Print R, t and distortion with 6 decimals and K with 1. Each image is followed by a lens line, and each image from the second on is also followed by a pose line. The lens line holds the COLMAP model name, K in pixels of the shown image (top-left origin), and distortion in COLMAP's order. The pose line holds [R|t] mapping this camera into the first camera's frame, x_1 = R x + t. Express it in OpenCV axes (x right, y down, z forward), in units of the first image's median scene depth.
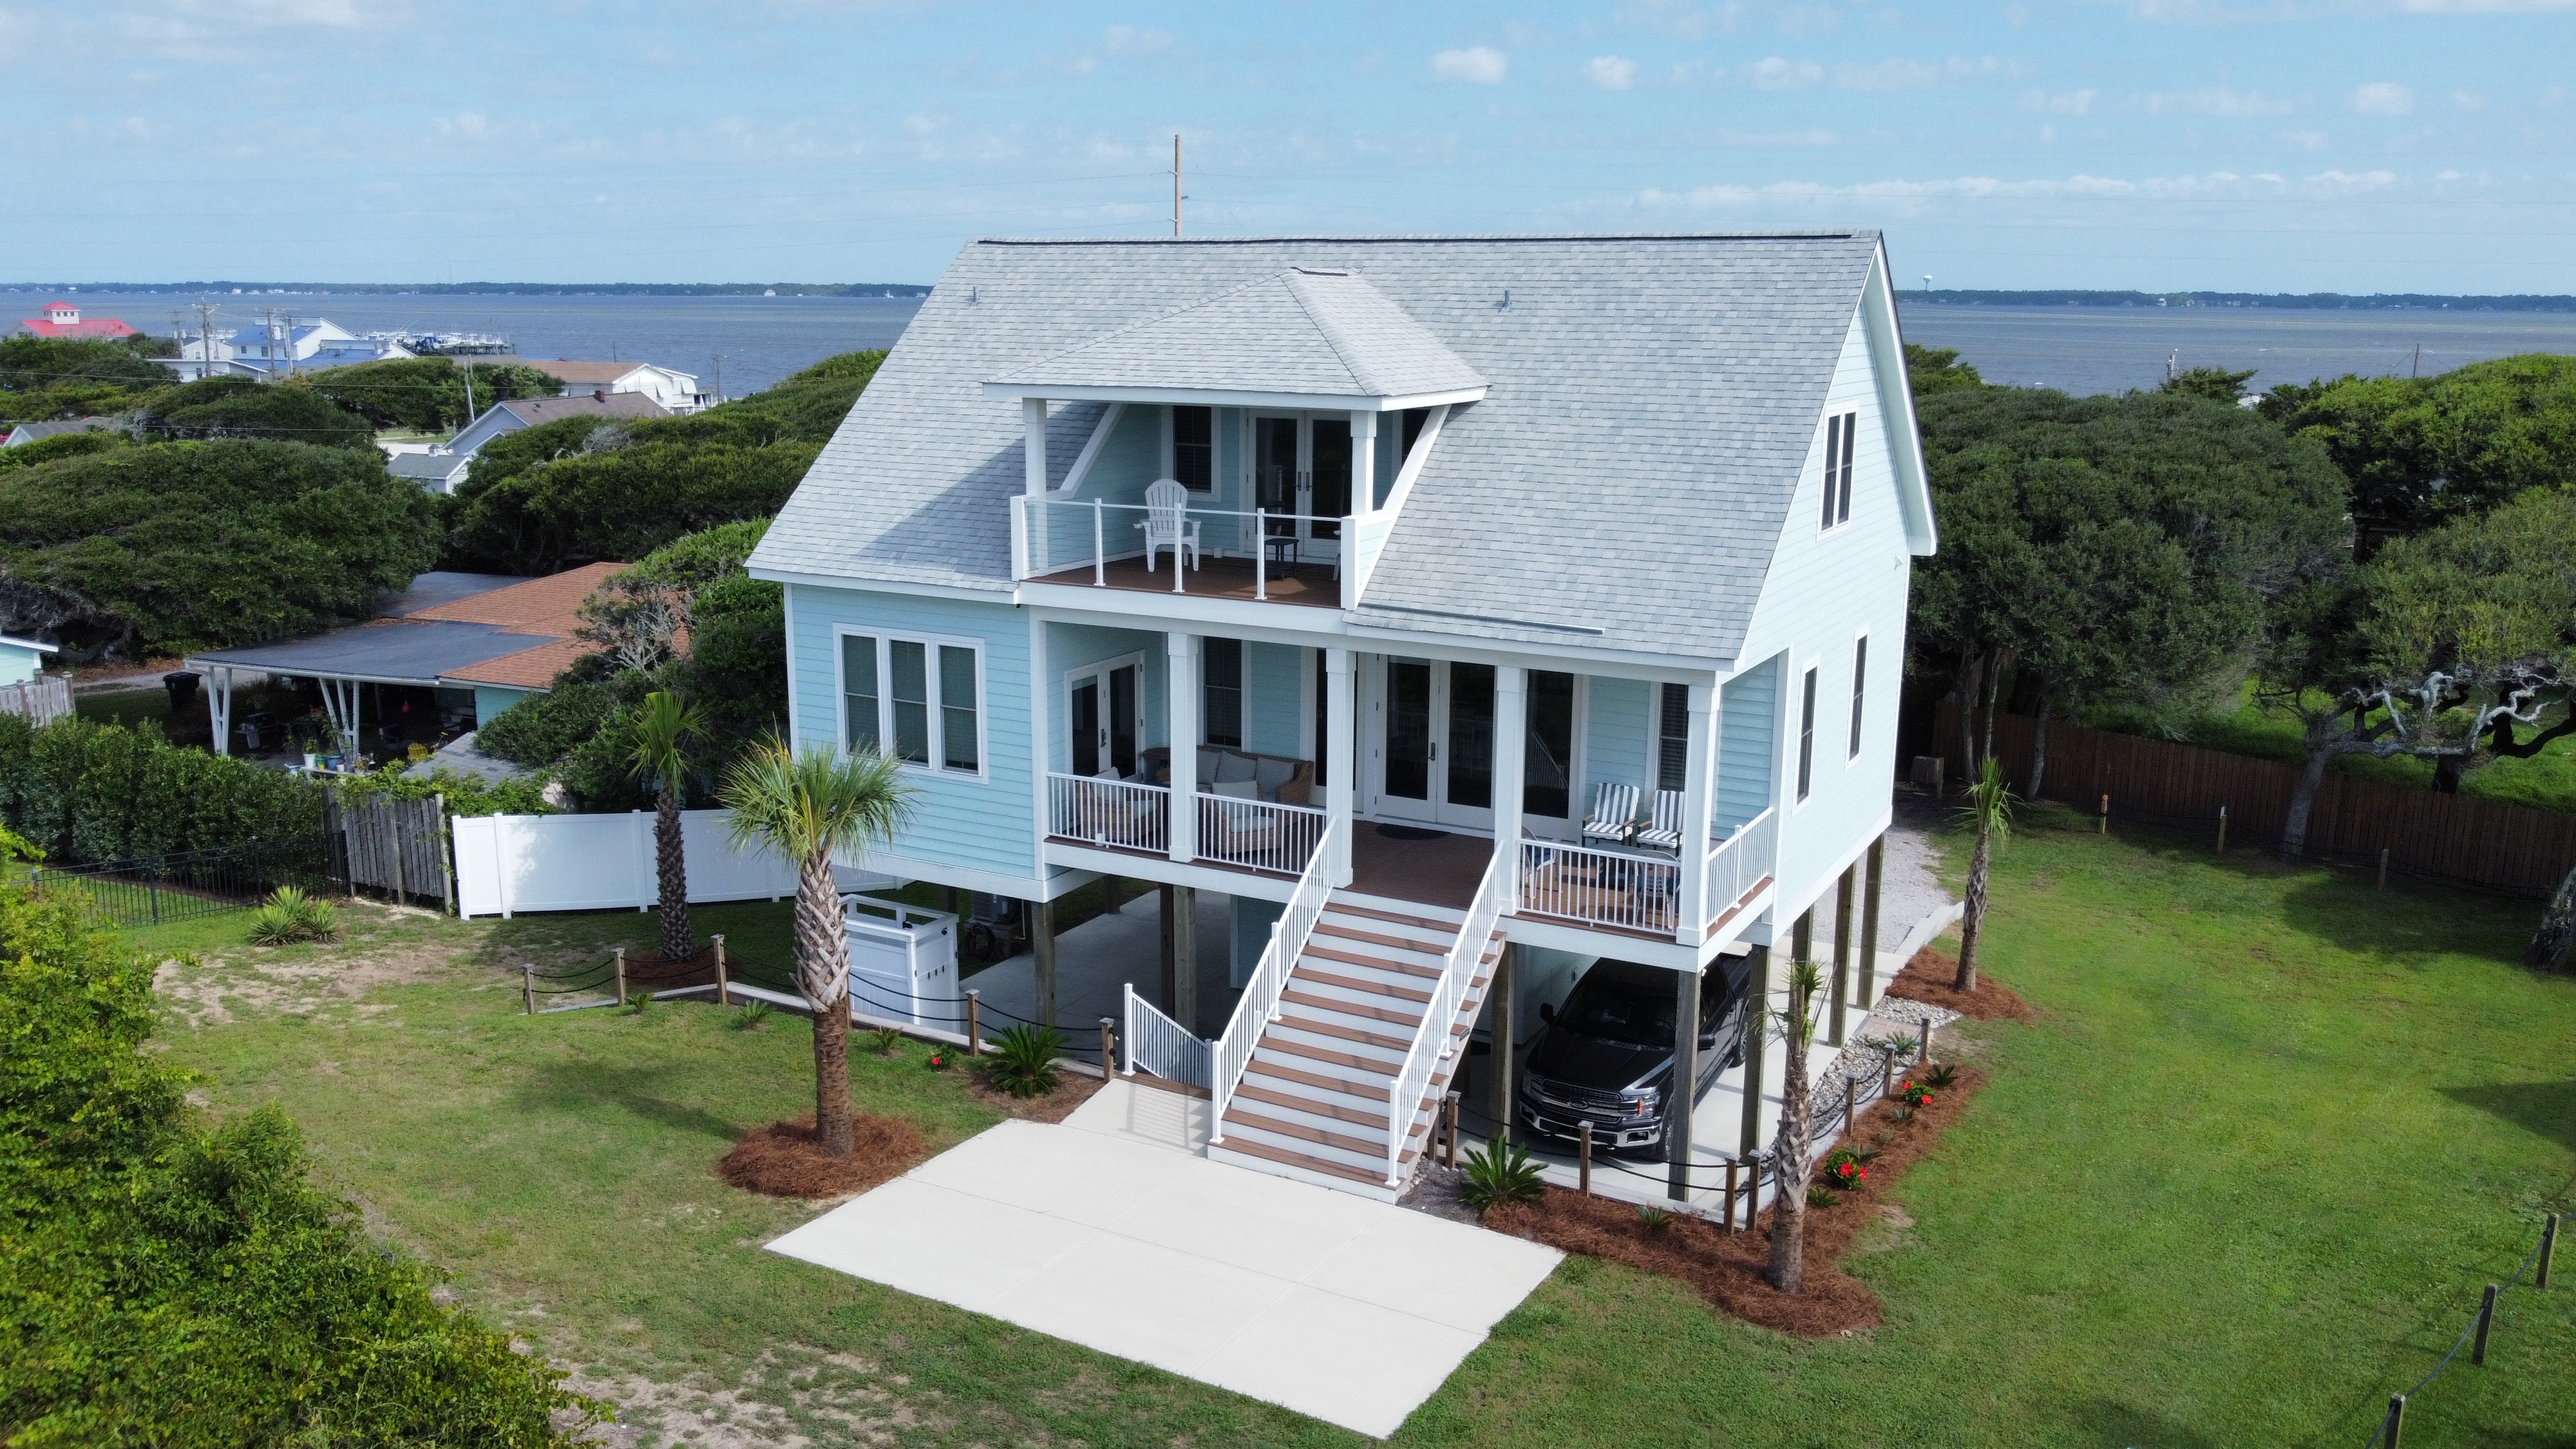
lens RADIAL K [[1977.2, 0, 1288.0], [0, 1977.2, 724.5], [0, 0, 1]] dist [-0.010774, -0.000467]
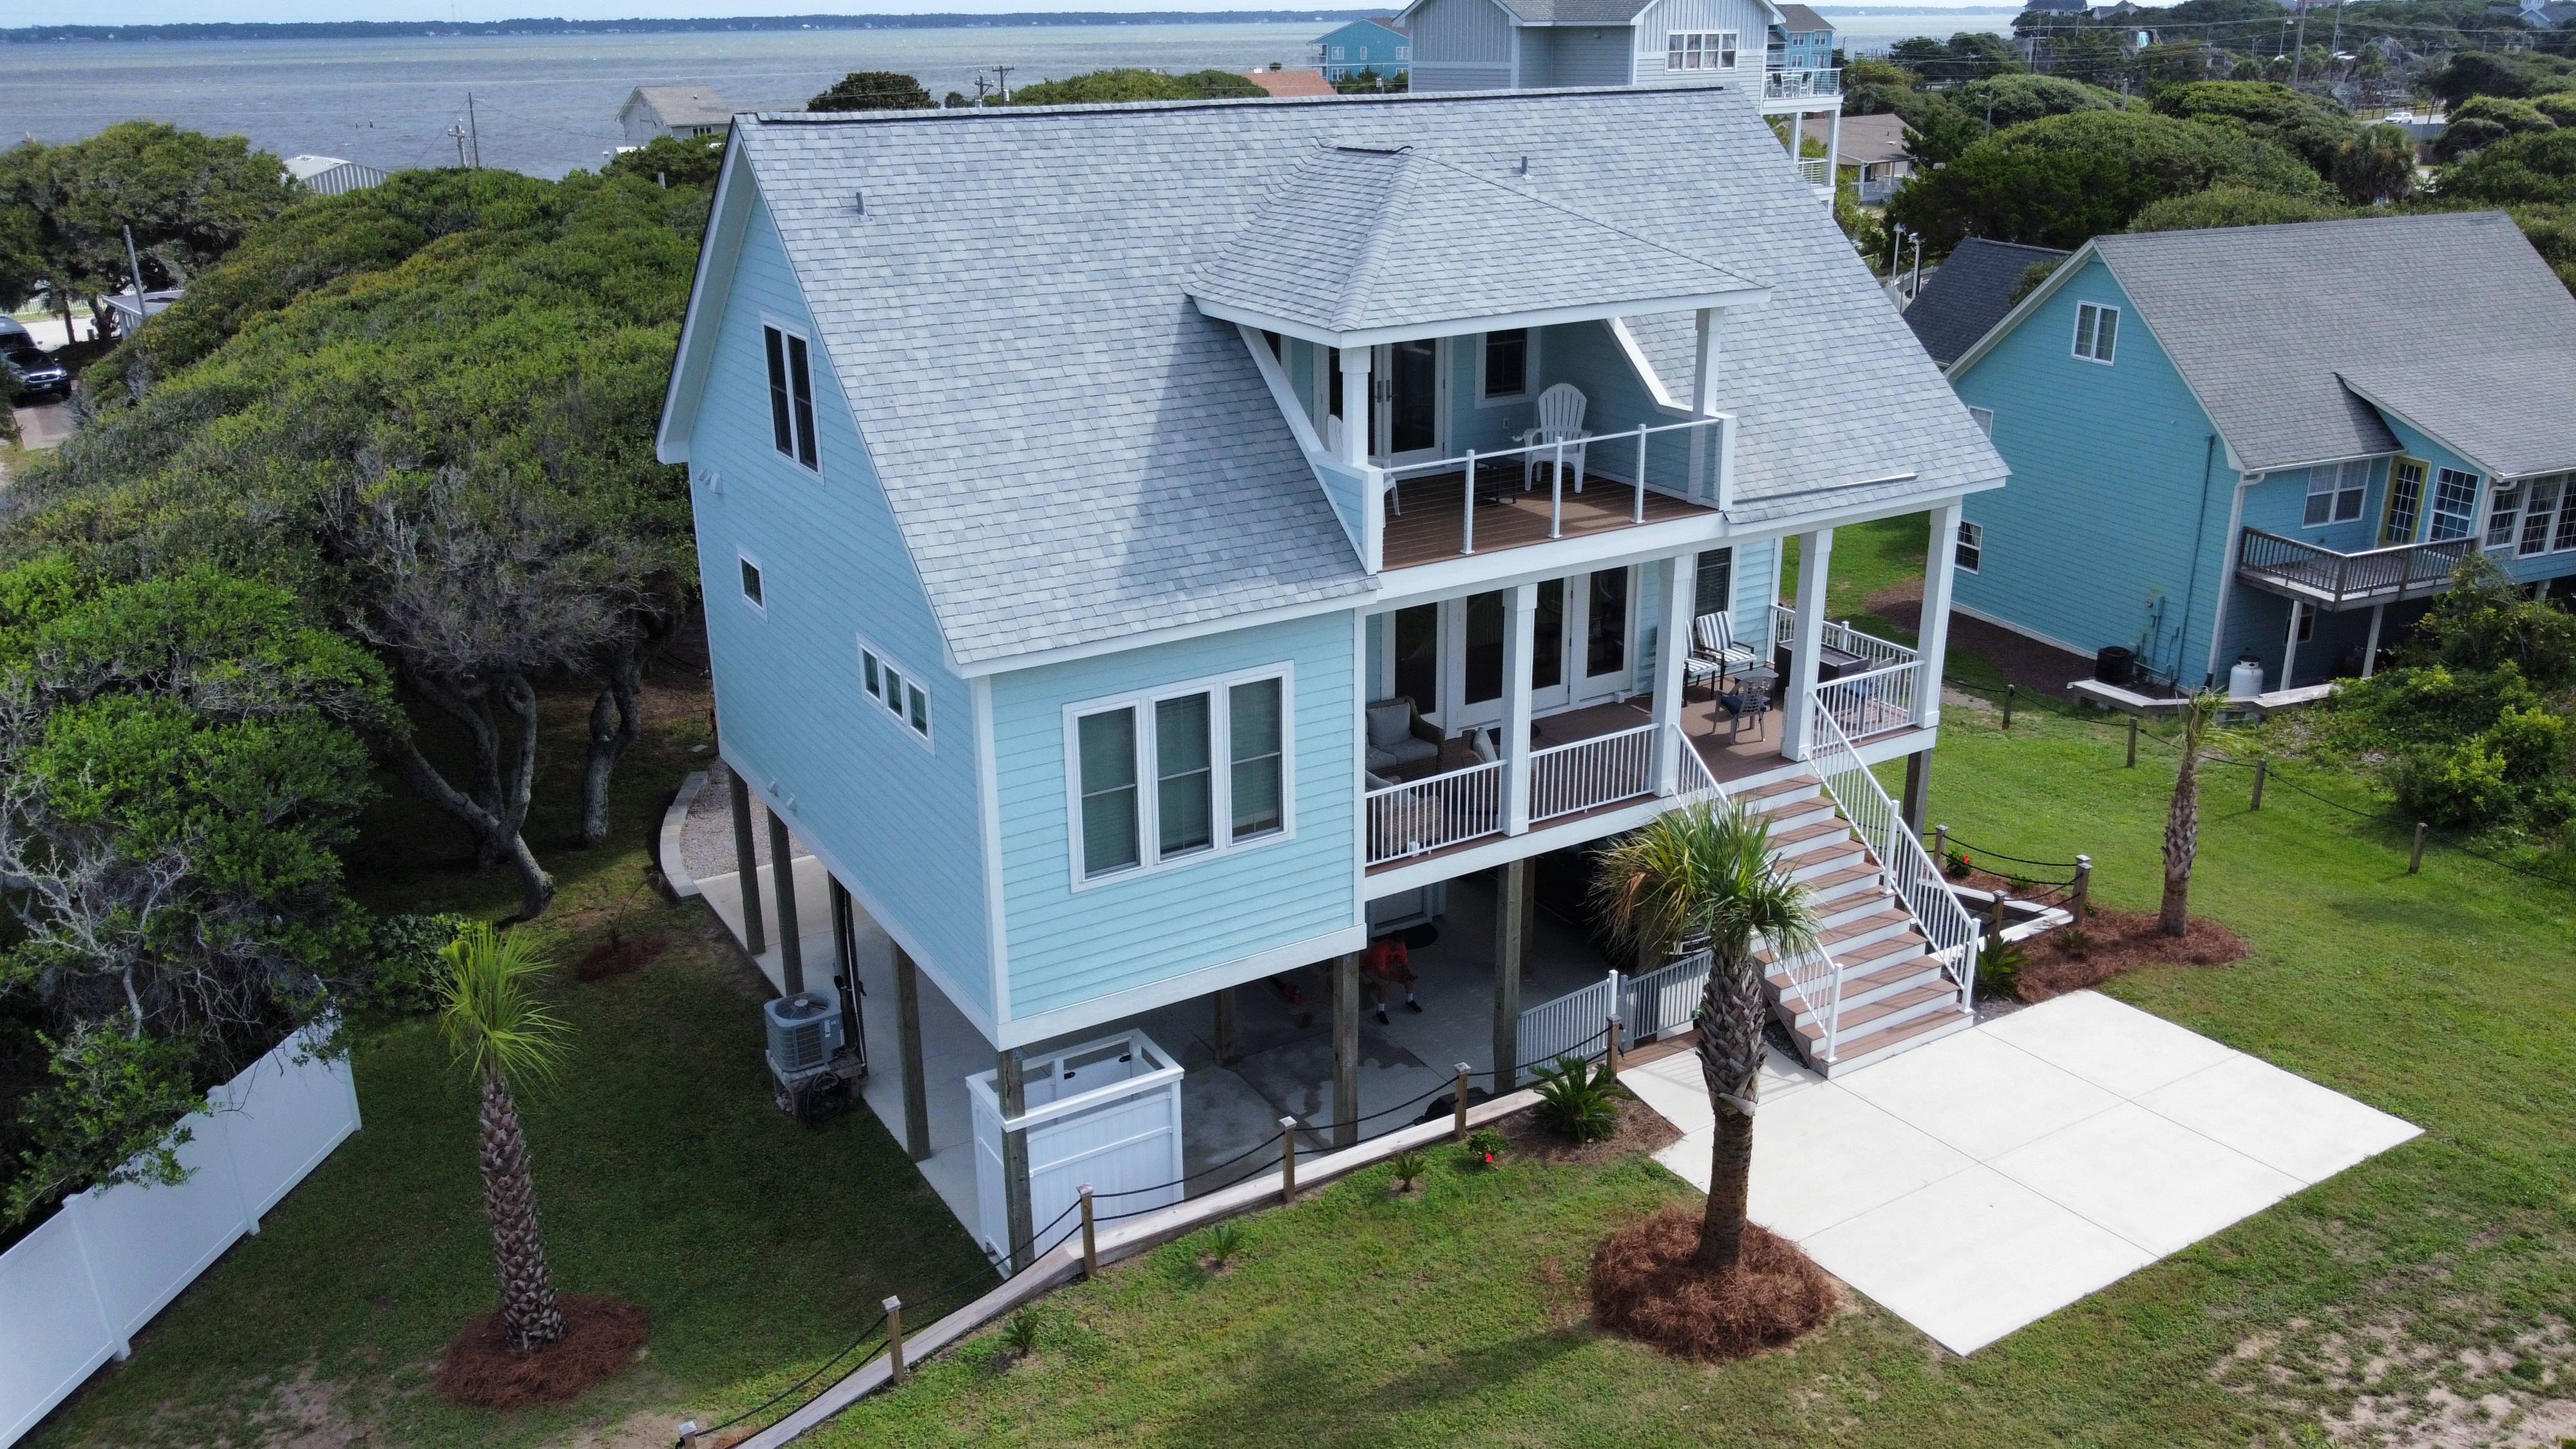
lens RADIAL K [[1954.5, 0, 1313.1], [0, 1954.5, 737.2], [0, 0, 1]] dist [0.000753, 0.000324]
pose [[0.502675, -0.309137, 0.807311, -0.779376], [0.195837, 0.950318, 0.241959, -0.199094], [-0.842001, 0.036474, 0.538242, 0.581107]]
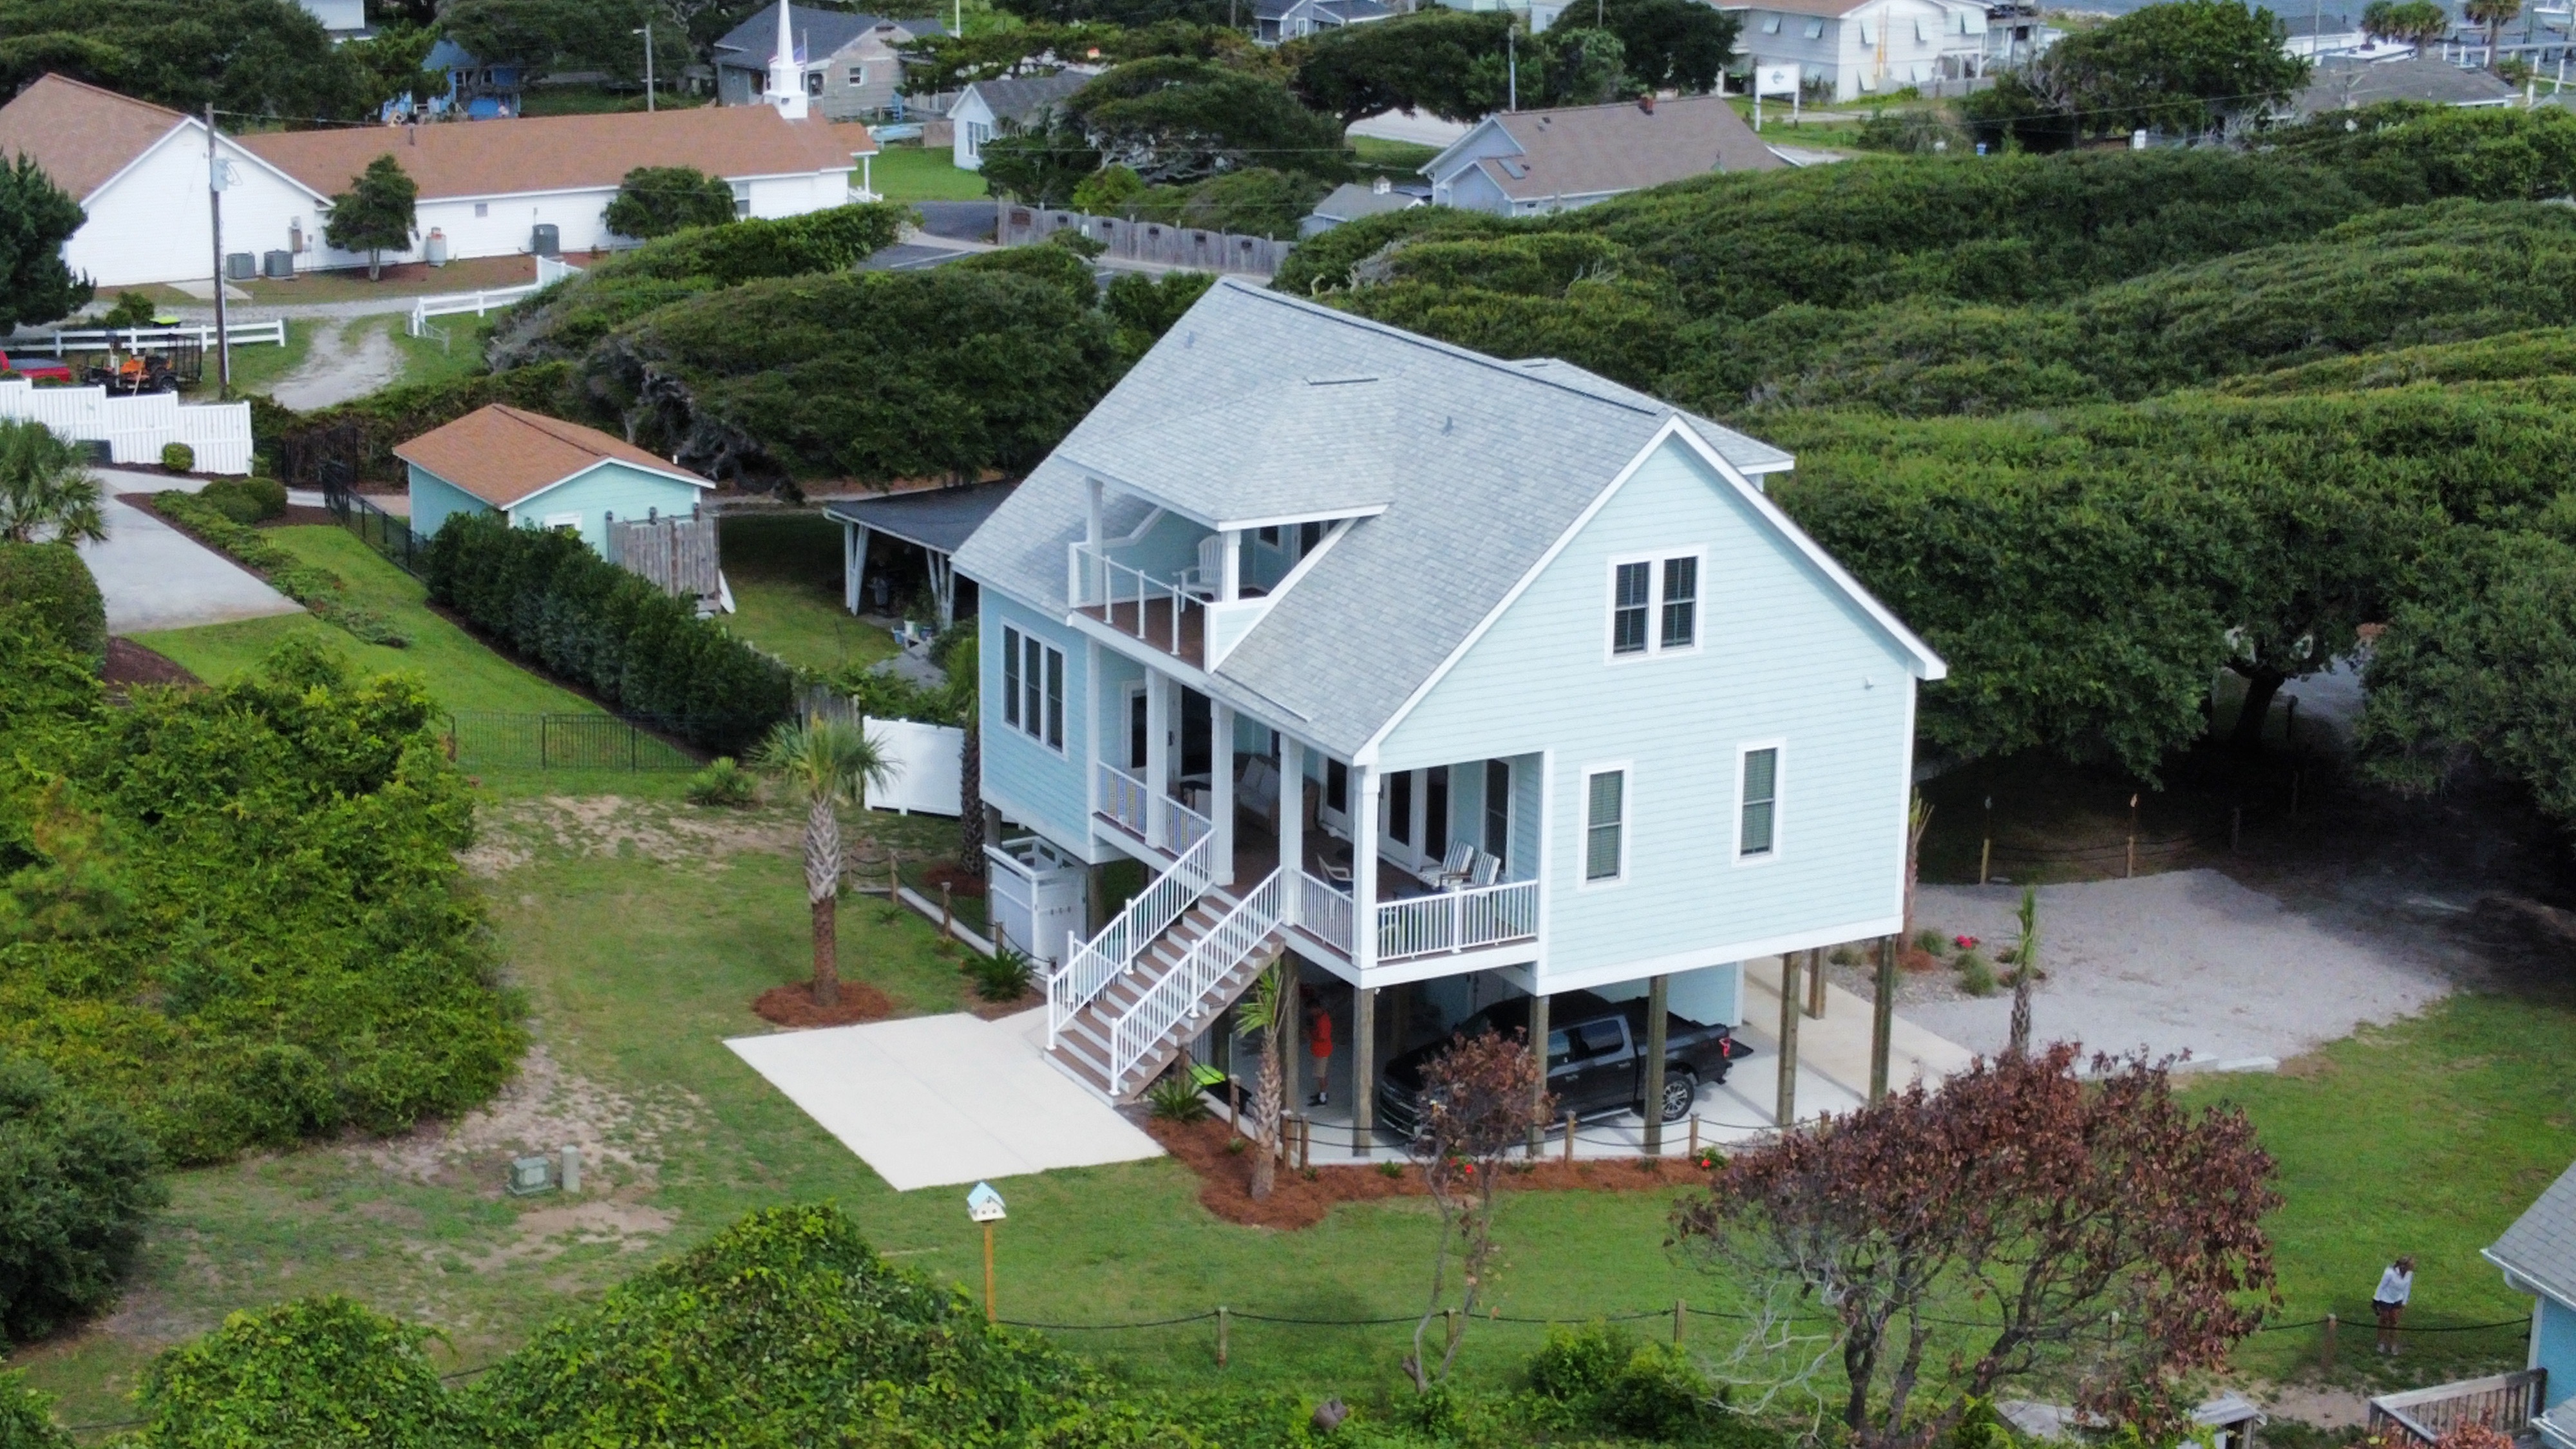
lens RADIAL K [[3989.8, 0, 1288.0], [0, 3989.8, 724.5], [0, 0, 1]] dist [-0.001586, -0.039143]
pose [[0.844345, 0.145907, -0.515552, 1.272819], [-0.122022, 0.989287, 0.080137, -0.214604], [0.521721, -0.004755, 0.853103, -1.081122]]
